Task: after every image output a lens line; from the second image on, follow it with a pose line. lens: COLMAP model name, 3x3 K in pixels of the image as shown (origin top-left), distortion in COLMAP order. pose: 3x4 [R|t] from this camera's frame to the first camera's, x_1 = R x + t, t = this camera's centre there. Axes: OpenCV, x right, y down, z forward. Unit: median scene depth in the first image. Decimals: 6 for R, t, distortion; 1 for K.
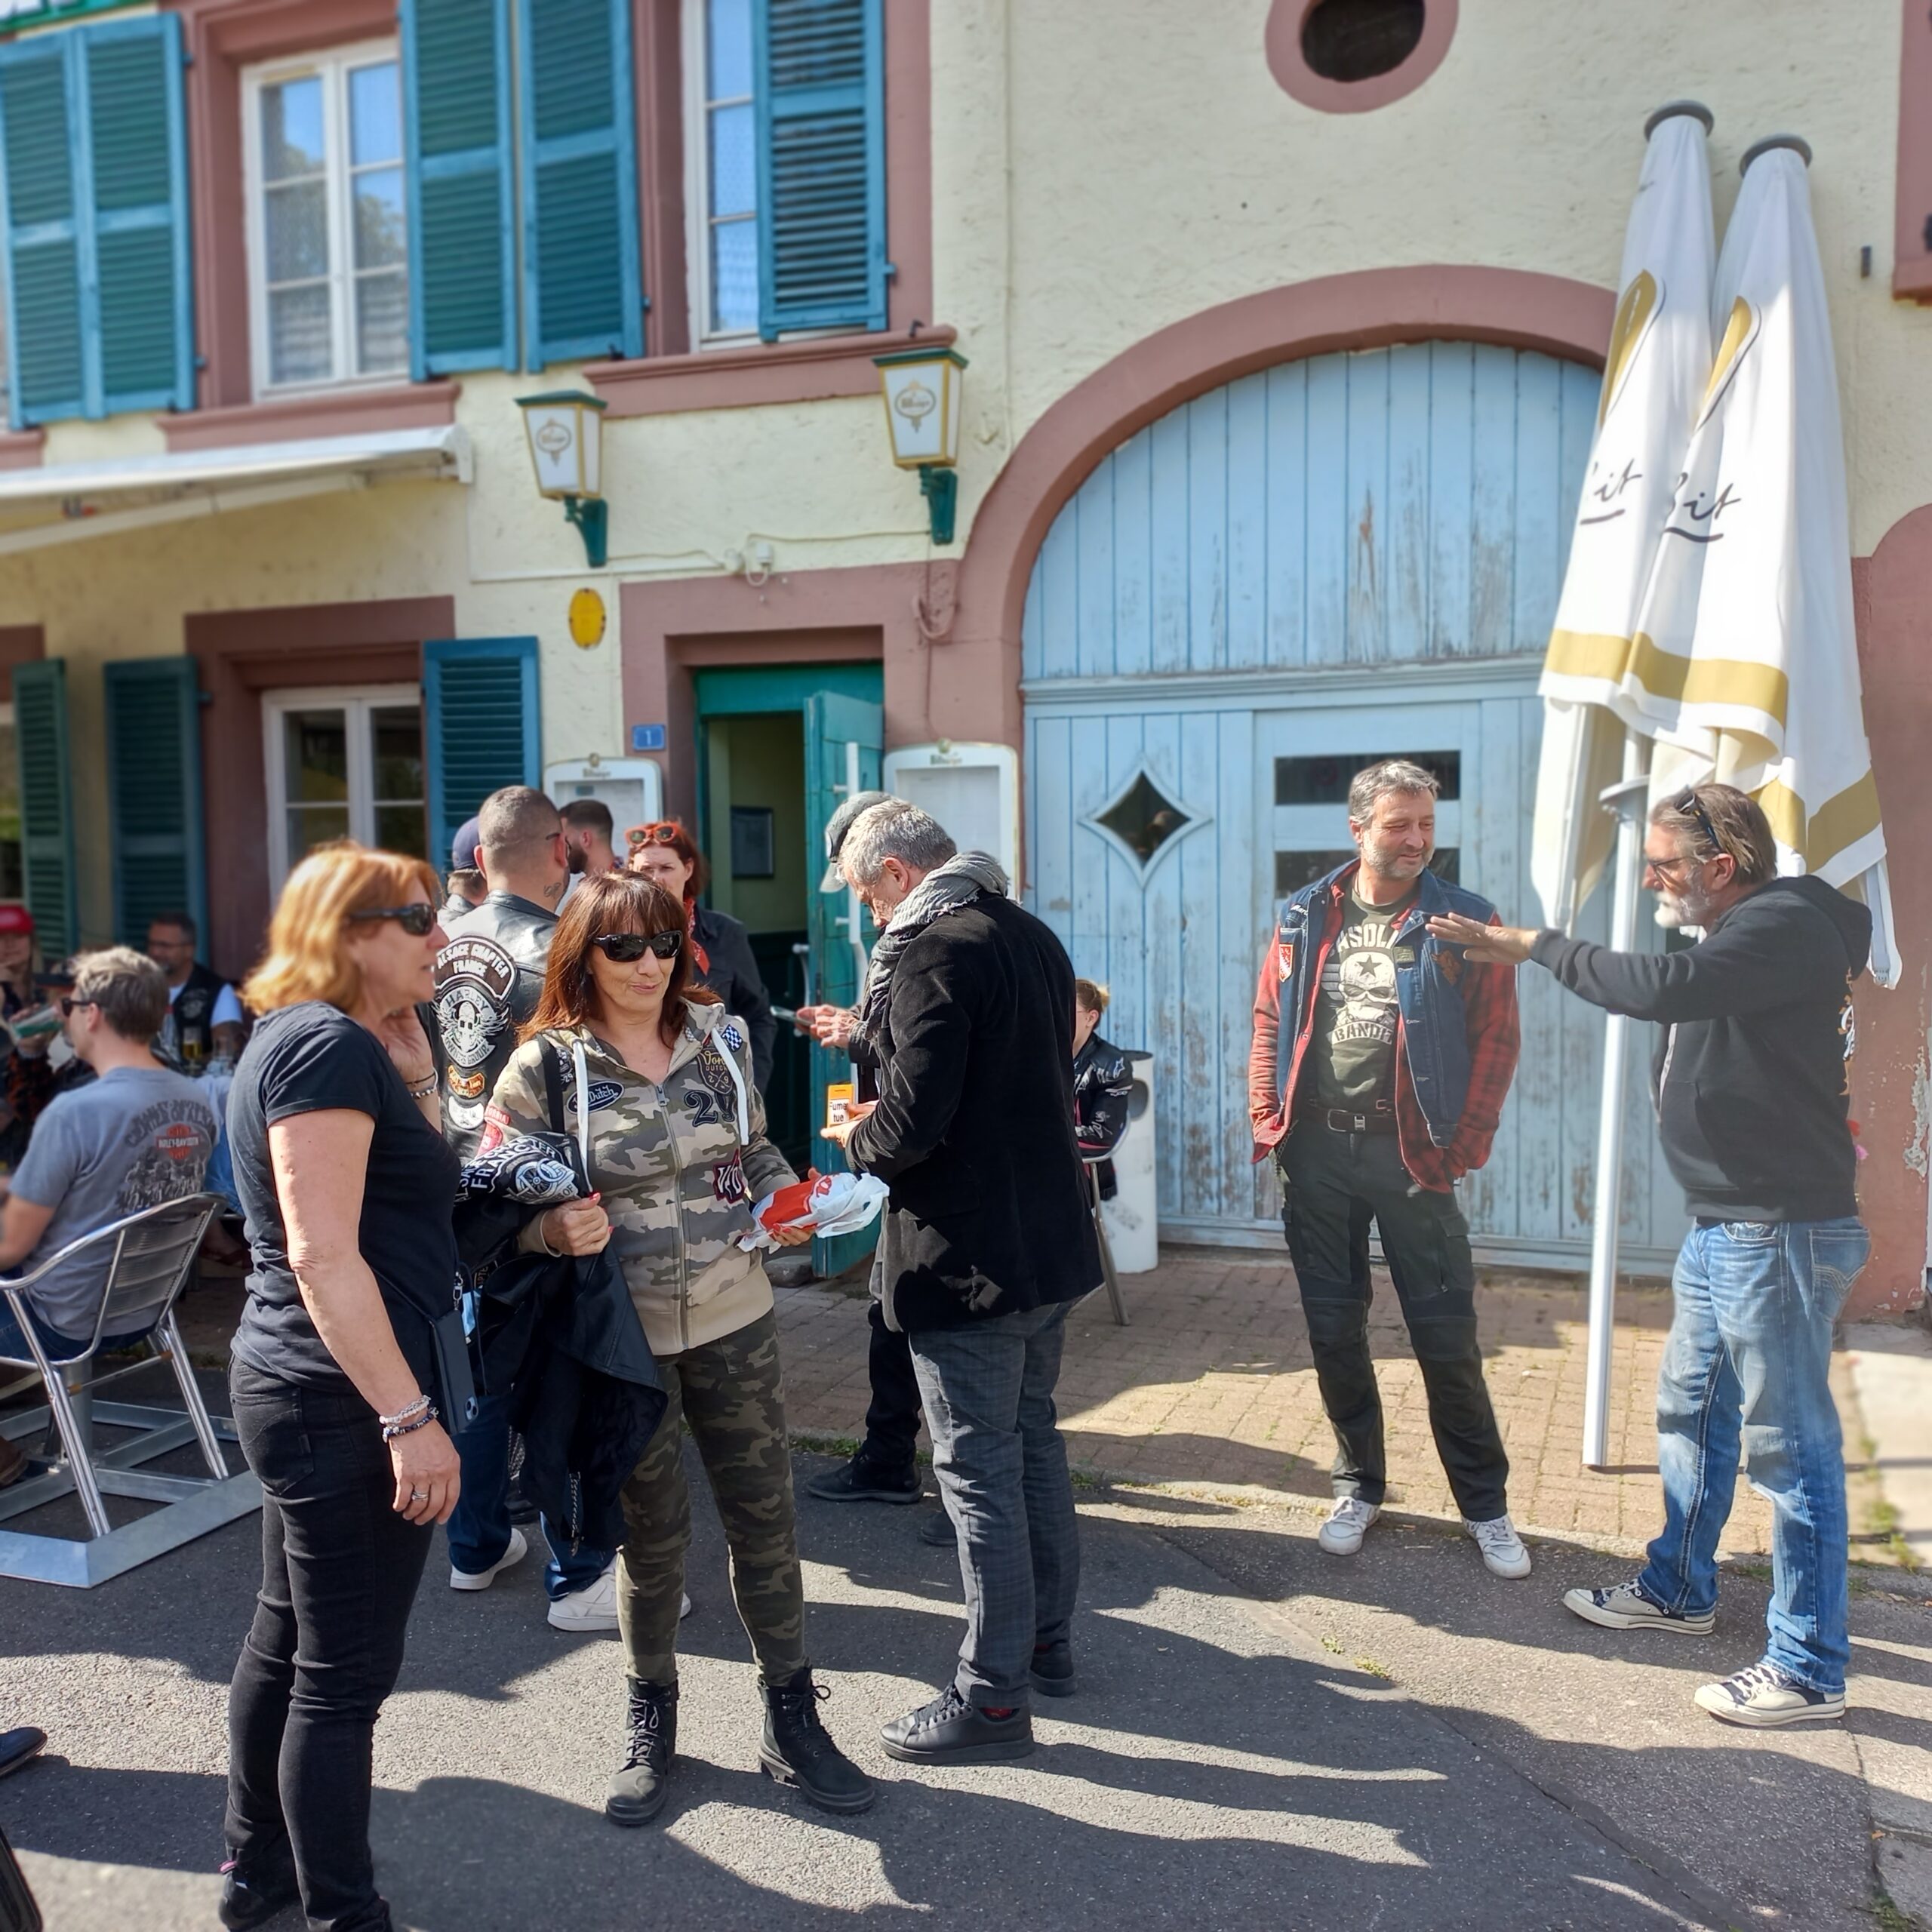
lens RADIAL K [[1851.4, 0, 966.2], [0, 1851.4, 979.2], [0, 0, 1]] dist [0.033221, 0.000000]
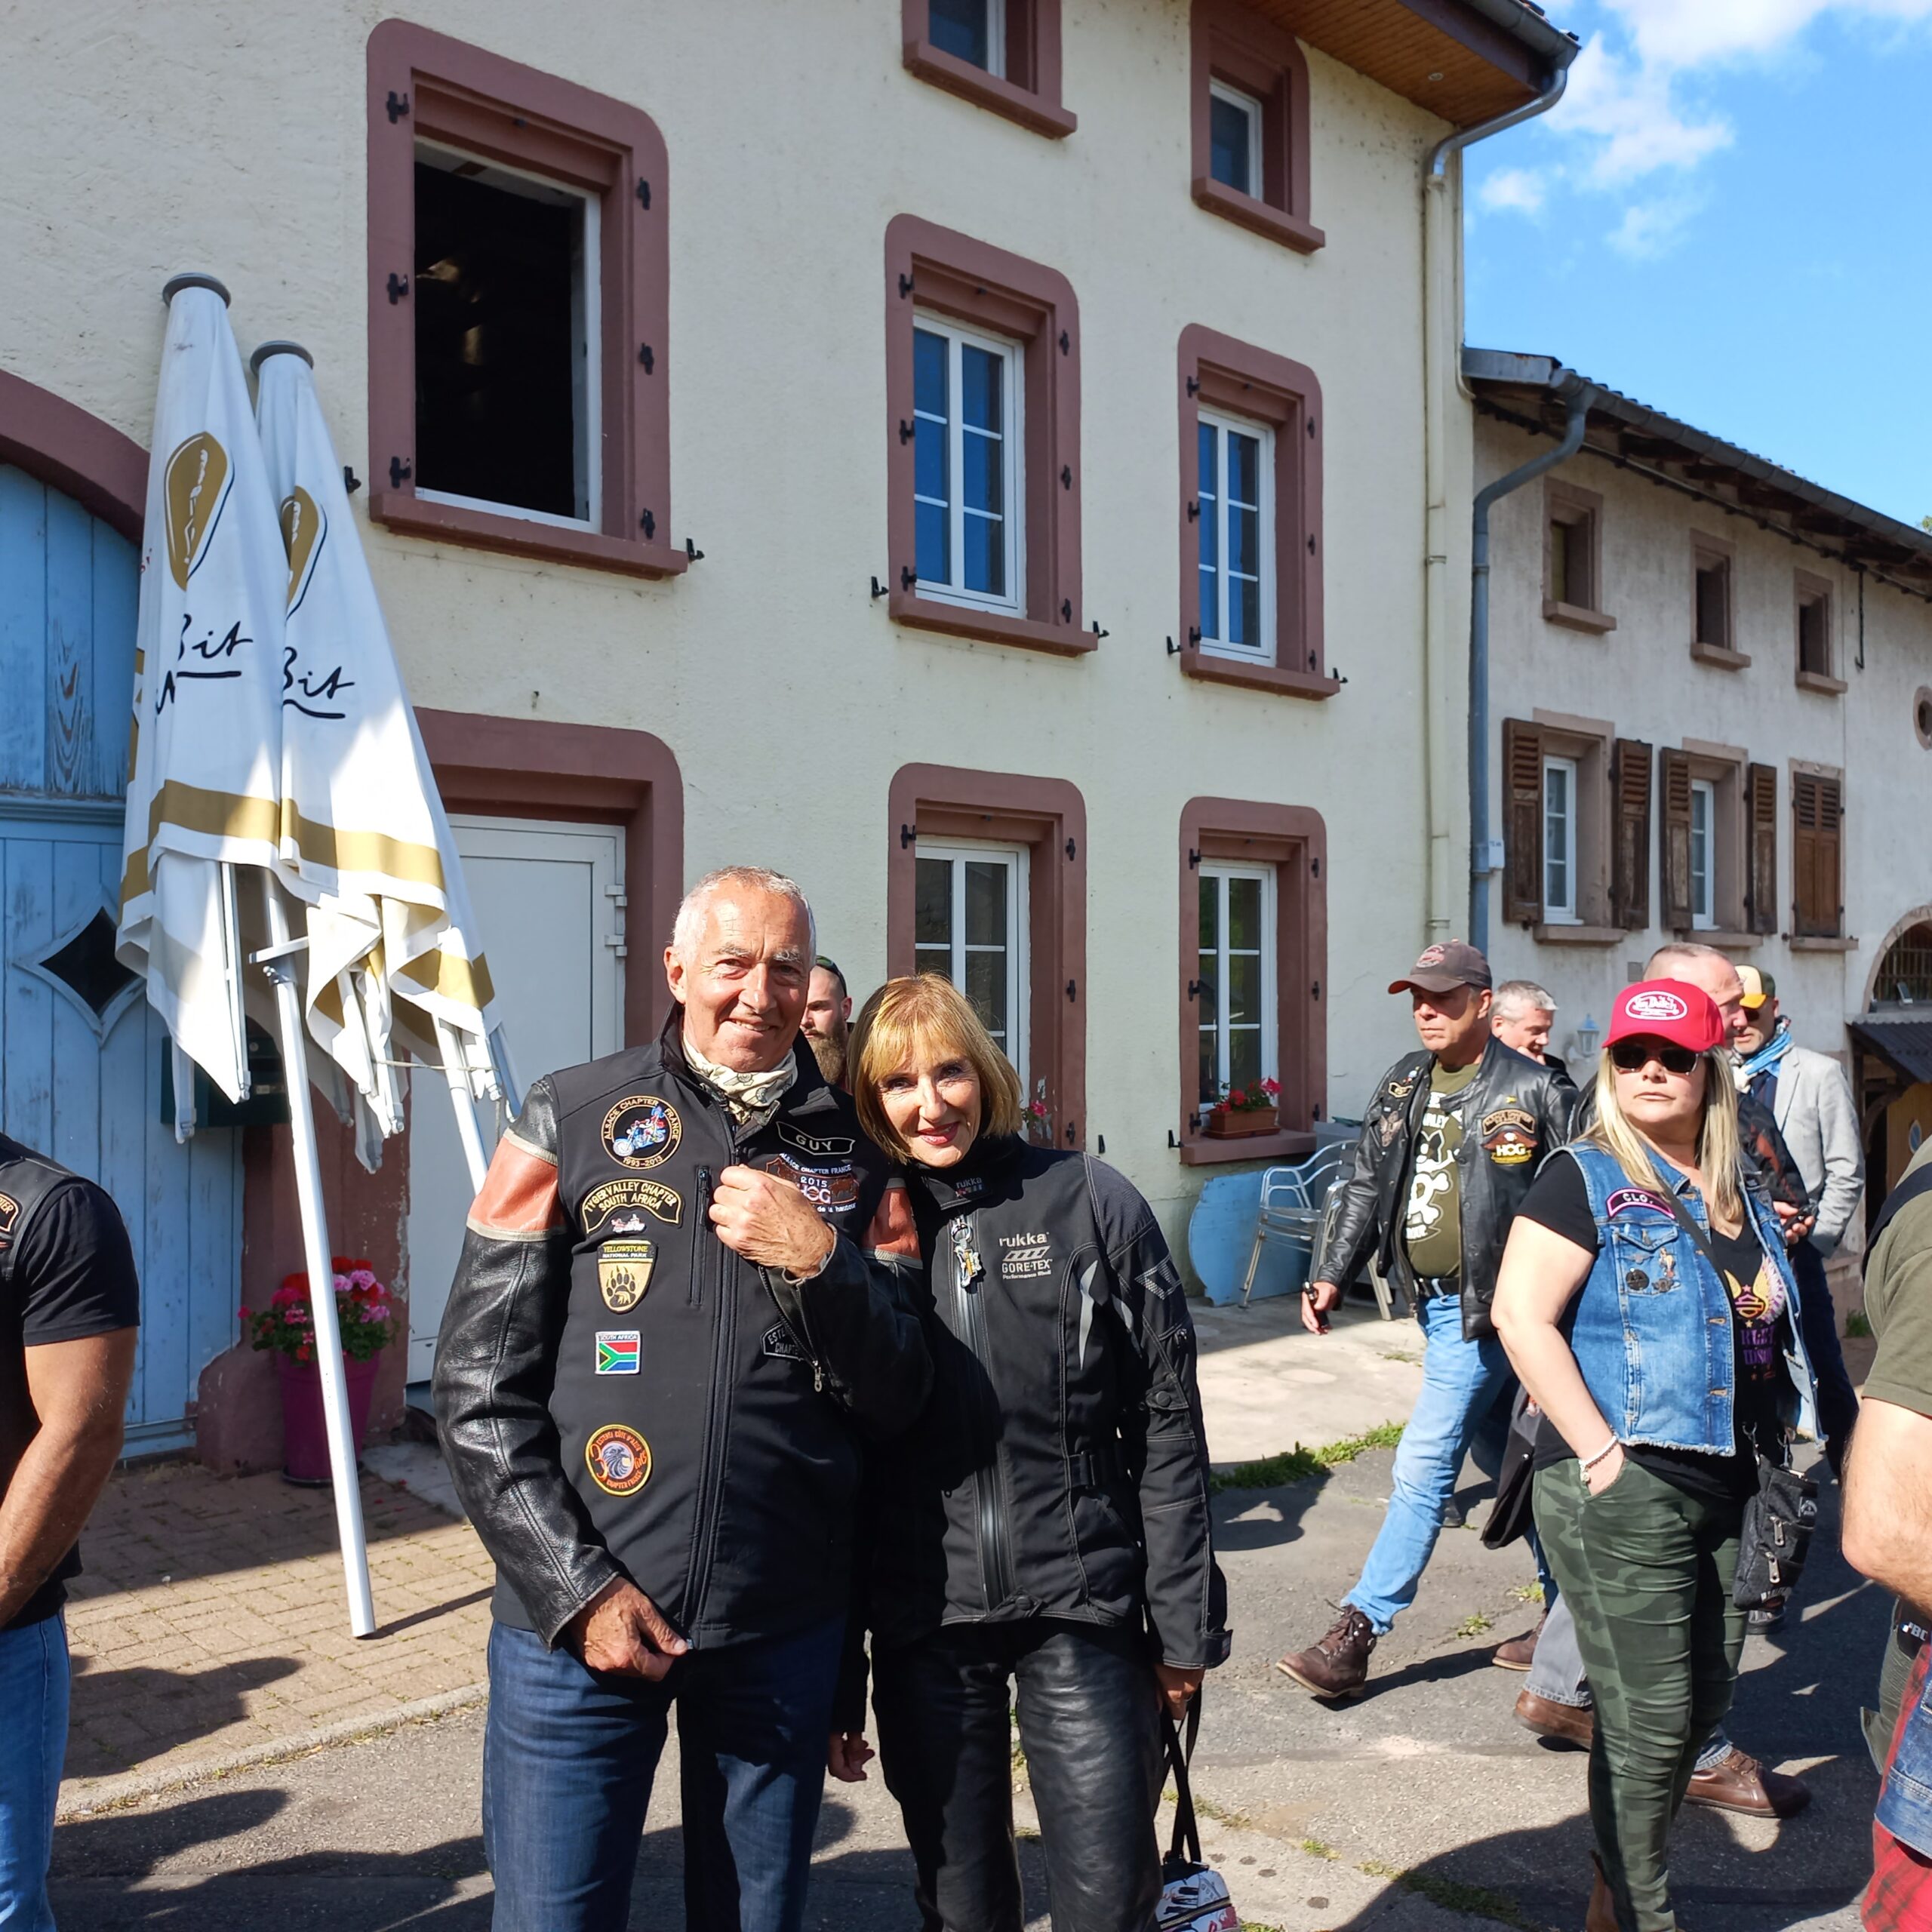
lens RADIAL K [[1851.4, 0, 958.4], [0, 1851.4, 973.9], [0, 0, 1]] dist [0.033221, 0.000000]
pose [[0.417222, 0.019780, 0.908590, -0.302709], [0.053129, 0.997522, -0.046113, -0.018171], [-0.907250, 0.067512, 0.415137, 0.192939]]
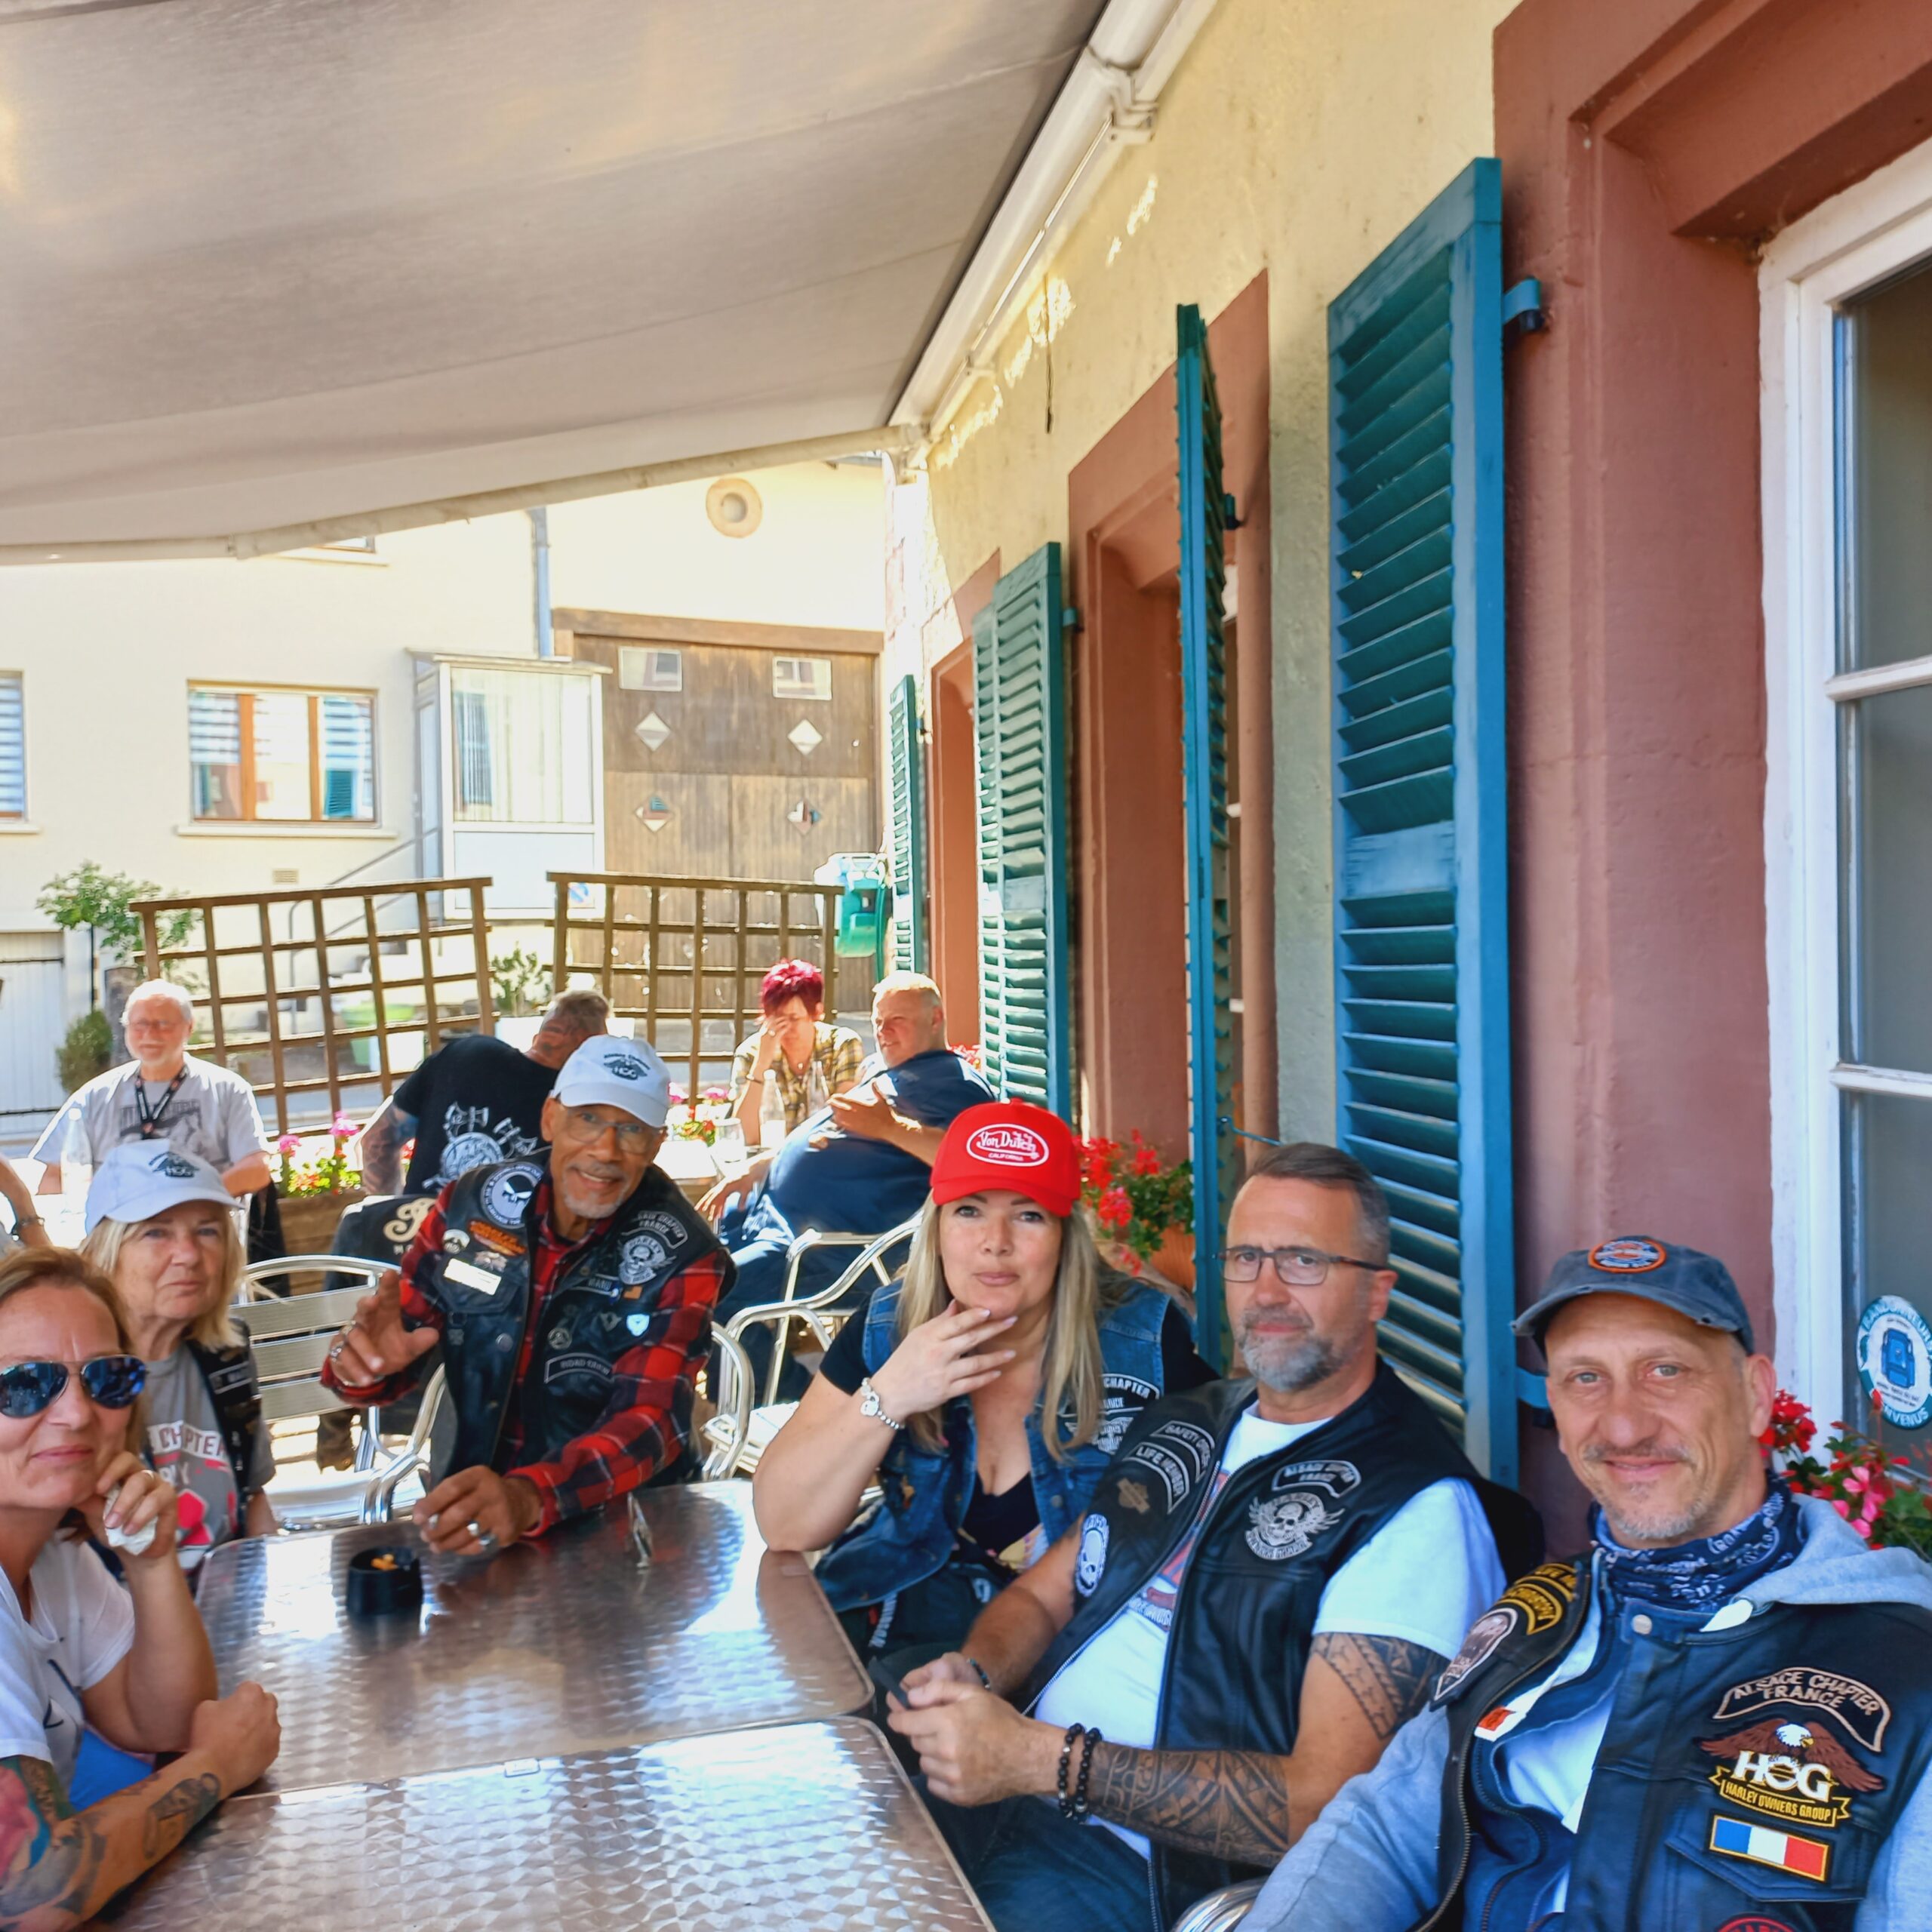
lens RADIAL K [[1851.4, 0, 982.3], [0, 1851.4, 970.4], [0, 0, 1]] dist [0.033221, 0.000000]
pose [[0.522294, 0.020311, -0.852524, -0.259166], [-0.047685, 0.998848, -0.005417, -0.059789], [0.851431, 0.043482, 0.522661, 0.943438]]
